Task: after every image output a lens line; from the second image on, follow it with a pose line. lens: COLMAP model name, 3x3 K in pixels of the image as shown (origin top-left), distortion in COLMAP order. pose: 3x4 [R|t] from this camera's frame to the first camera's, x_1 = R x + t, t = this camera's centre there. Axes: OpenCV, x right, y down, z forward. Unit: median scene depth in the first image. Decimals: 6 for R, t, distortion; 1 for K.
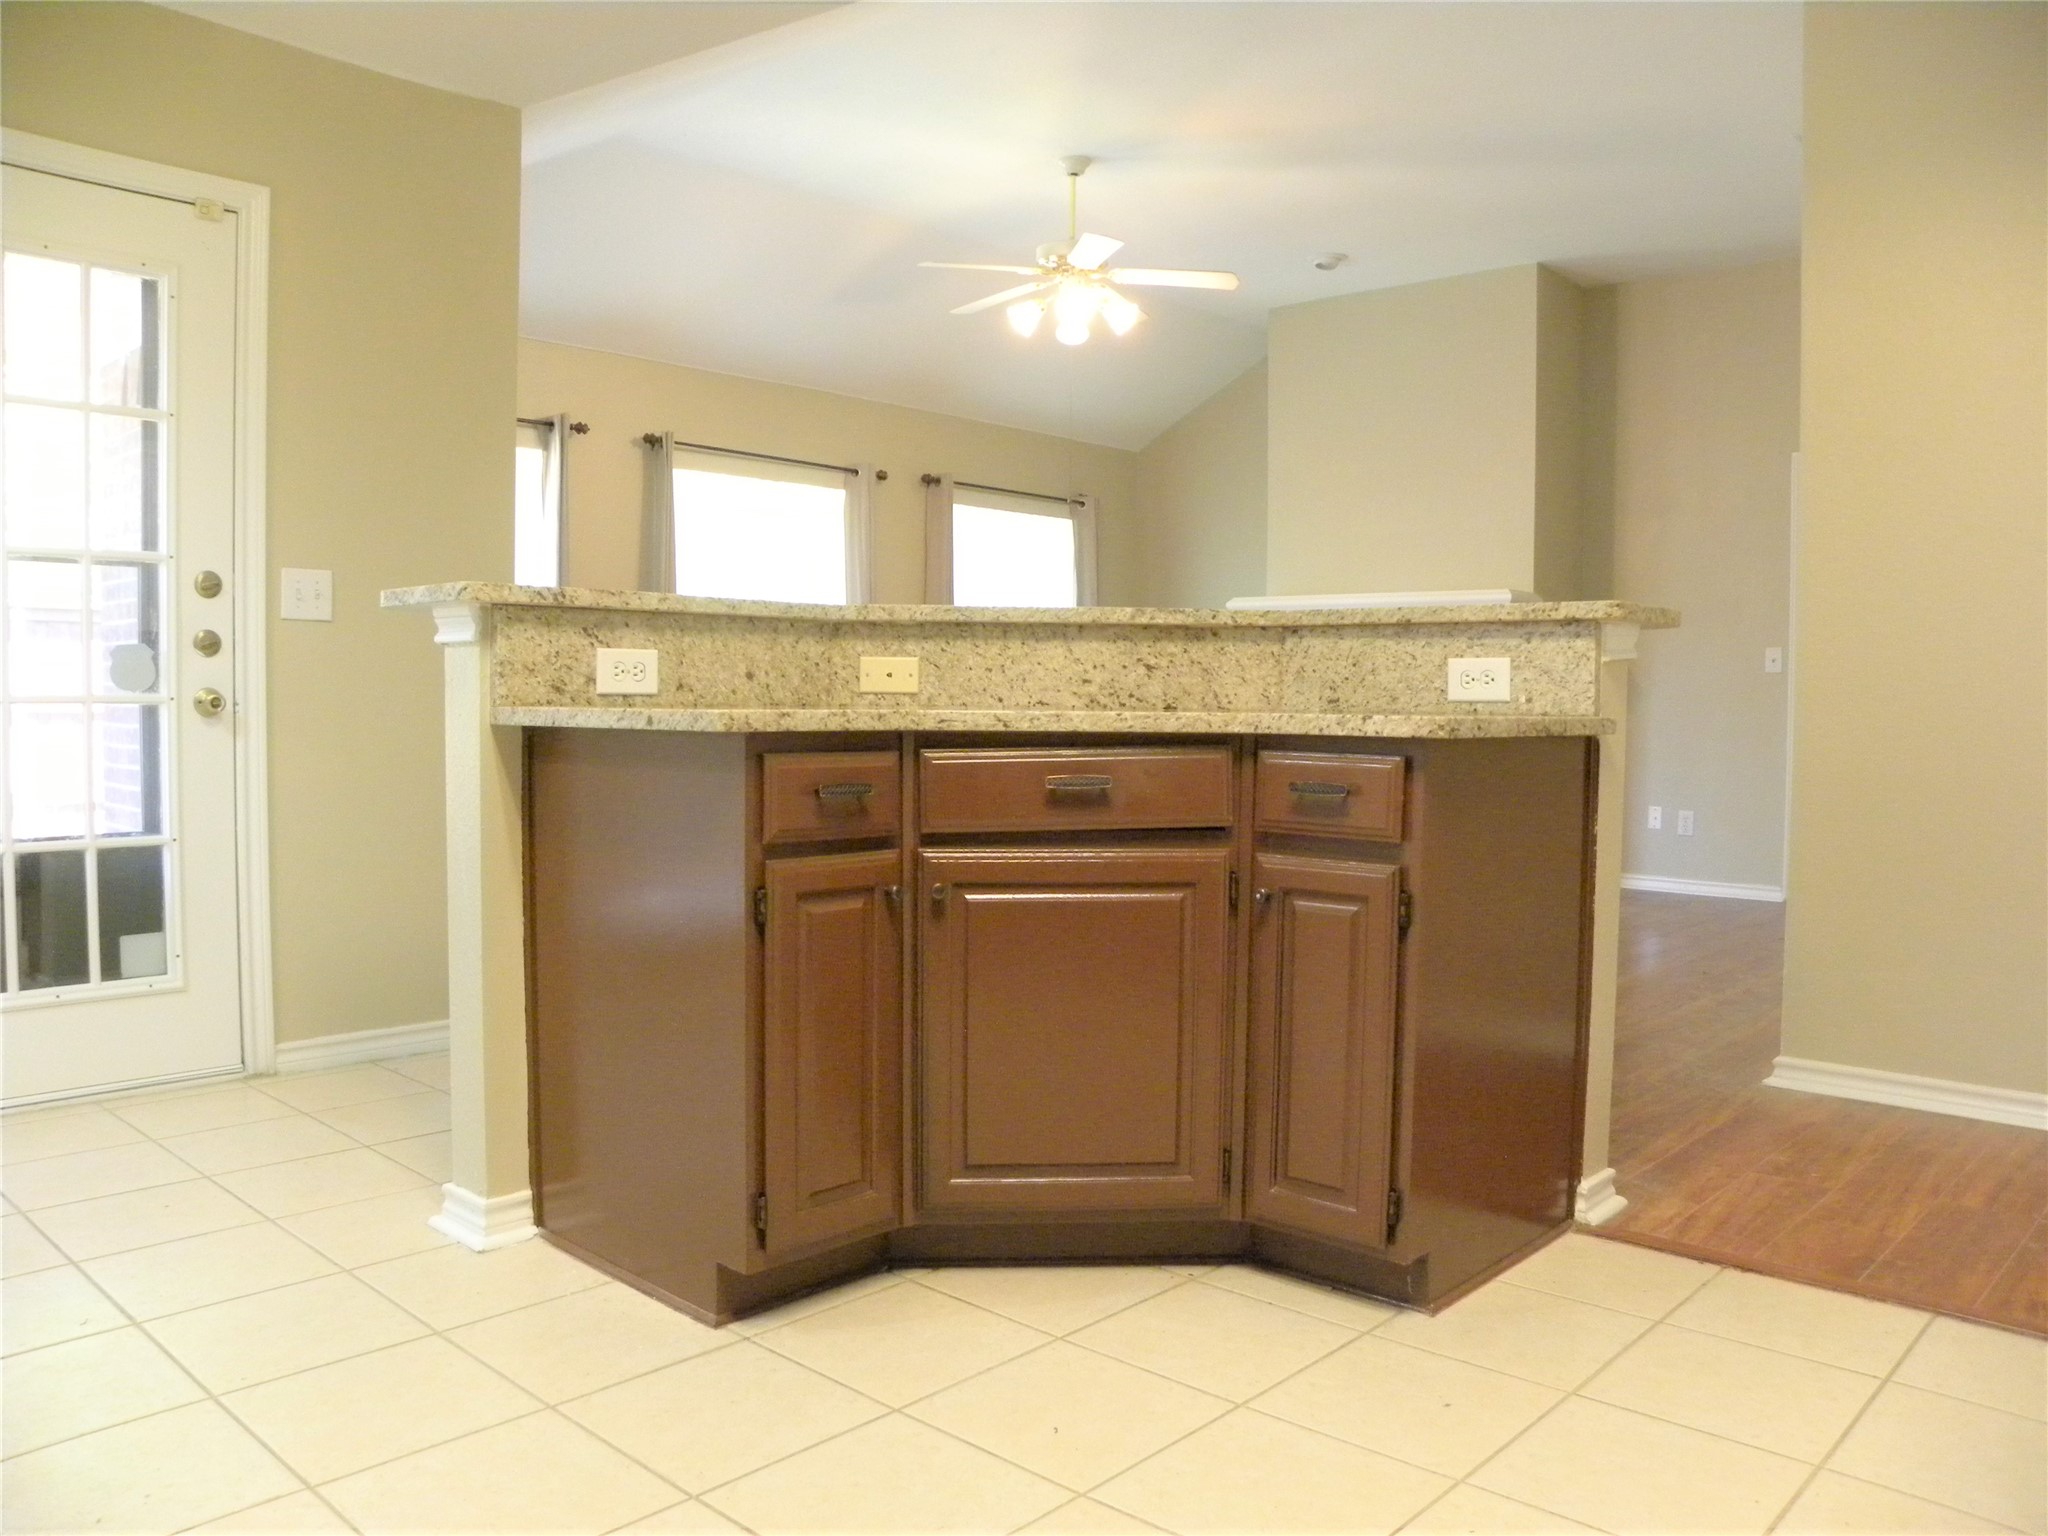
lens RADIAL K [[1552.0, 0, 1024.0], [0, 1552.0, 768.0], [0, 0, 1]] dist [-0.148604, 0.085139]
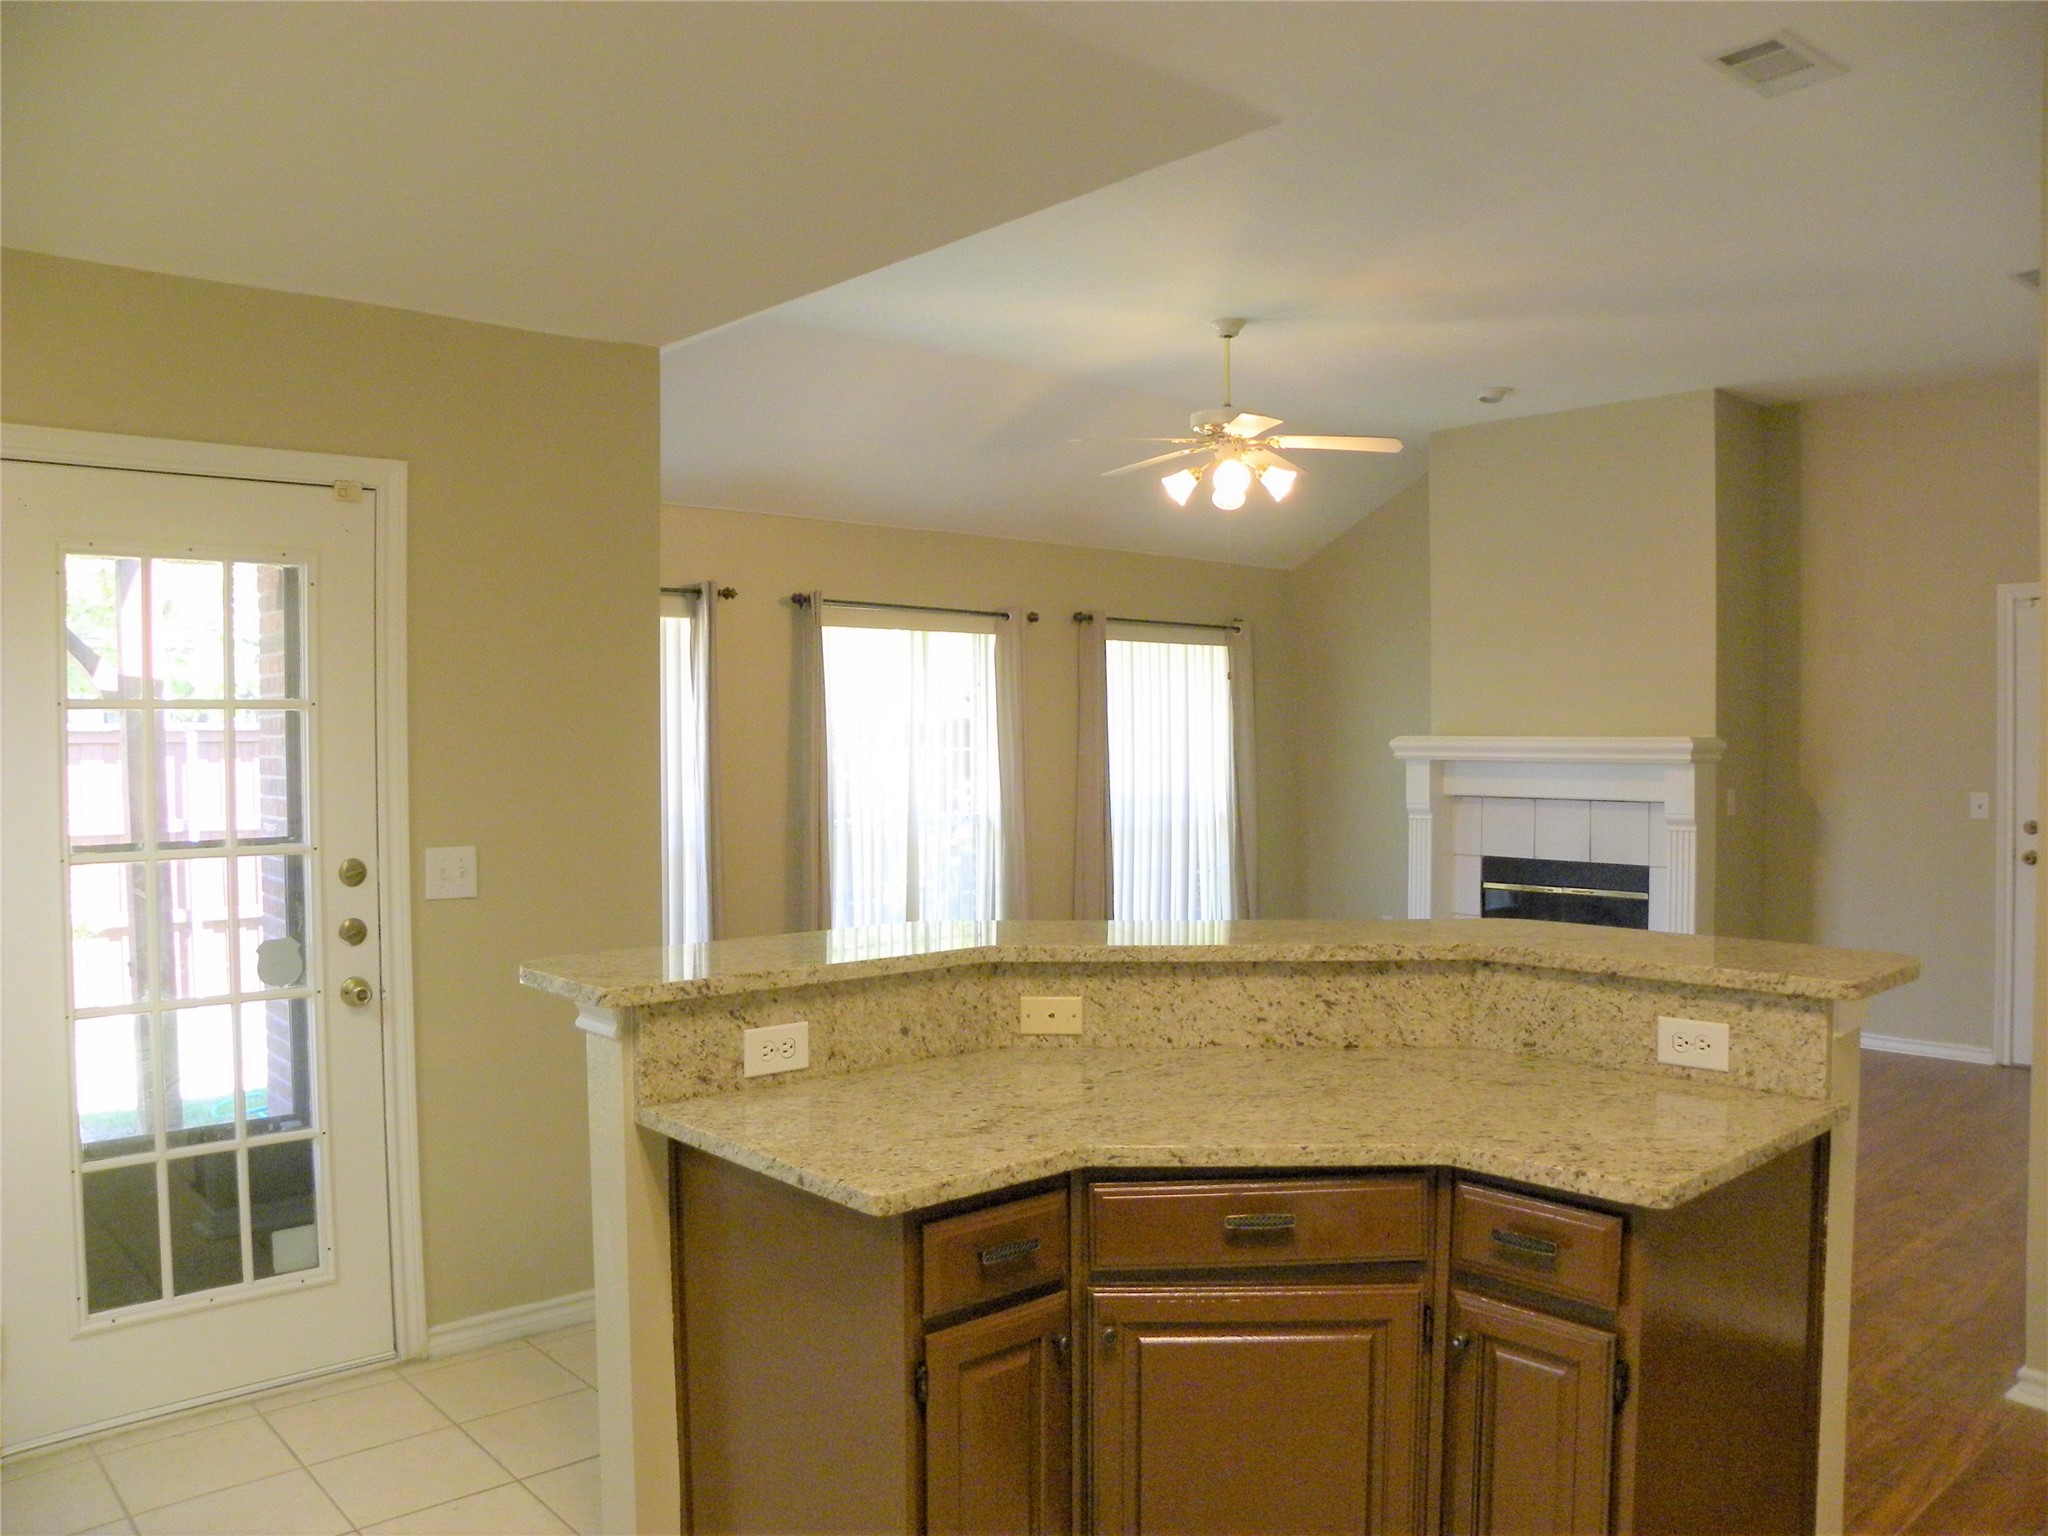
lens RADIAL K [[1552.0, 0, 1024.0], [0, 1552.0, 768.0], [0, 0, 1]] dist [-0.148604, 0.085139]
pose [[0.995274, -0.012073, -0.096349, -0.009431], [0.009678, 0.999633, -0.025295, -0.159993], [0.096619, 0.024243, 0.995026, 0.049523]]
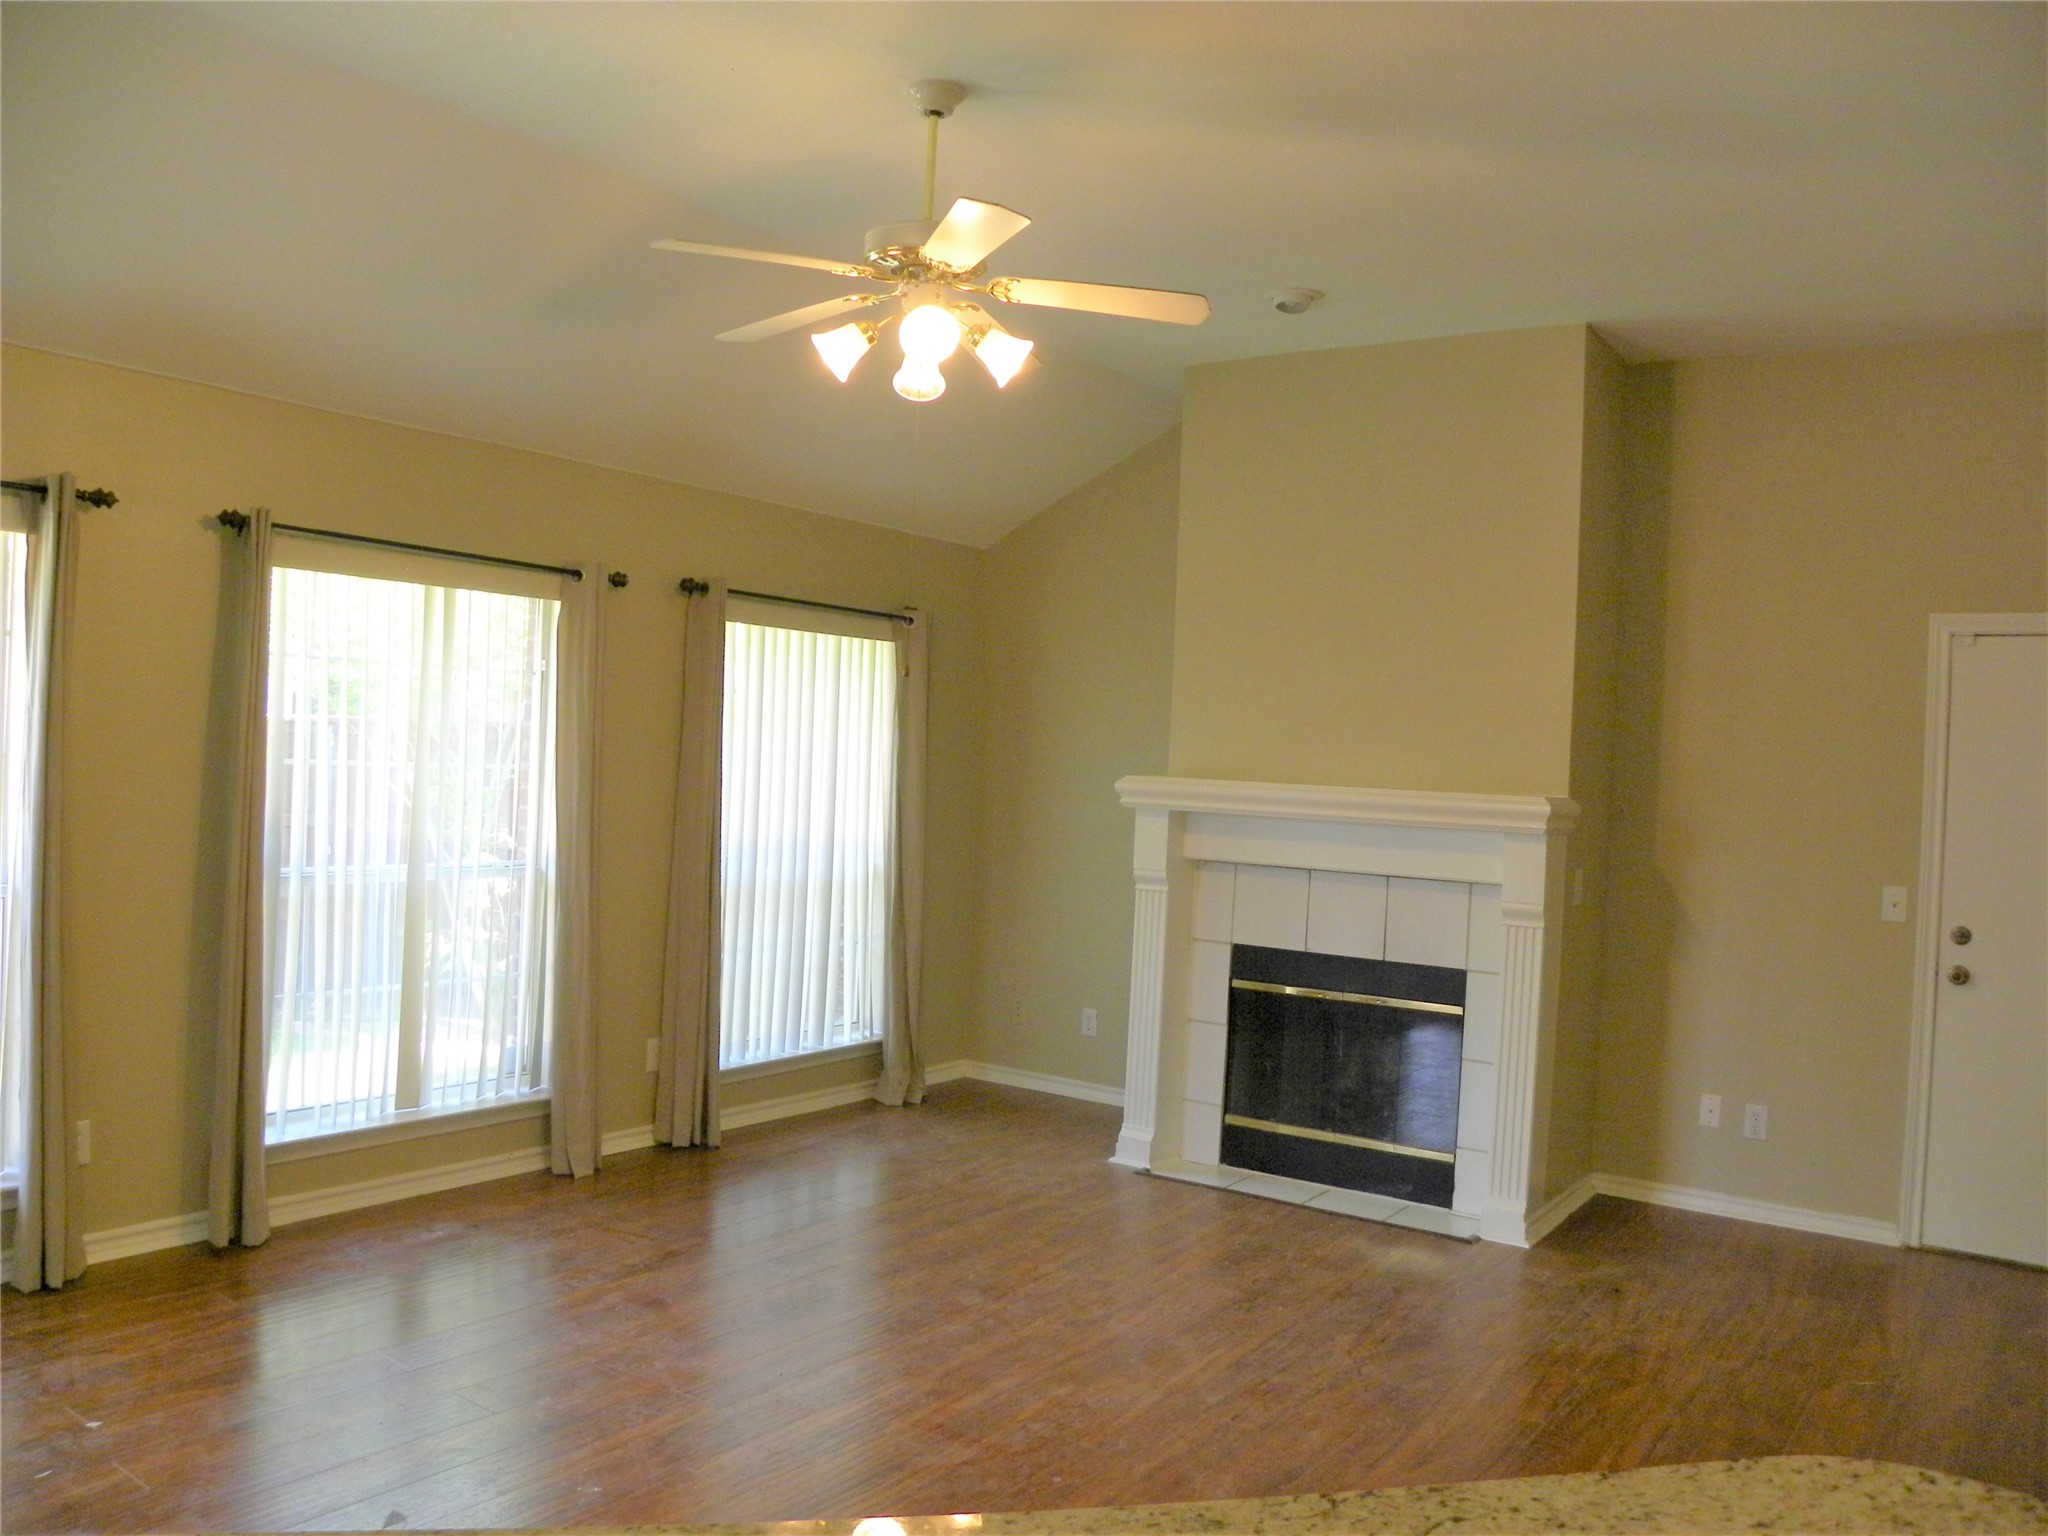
lens RADIAL K [[1552.0, 0, 1024.0], [0, 1552.0, 768.0], [0, 0, 1]] dist [-0.148604, 0.085139]
pose [[0.991248, 0.031686, 0.128154, 0.000379], [-0.027135, 0.998943, -0.037104, -0.202509], [-0.129194, 0.033302, 0.991060, 0.729221]]
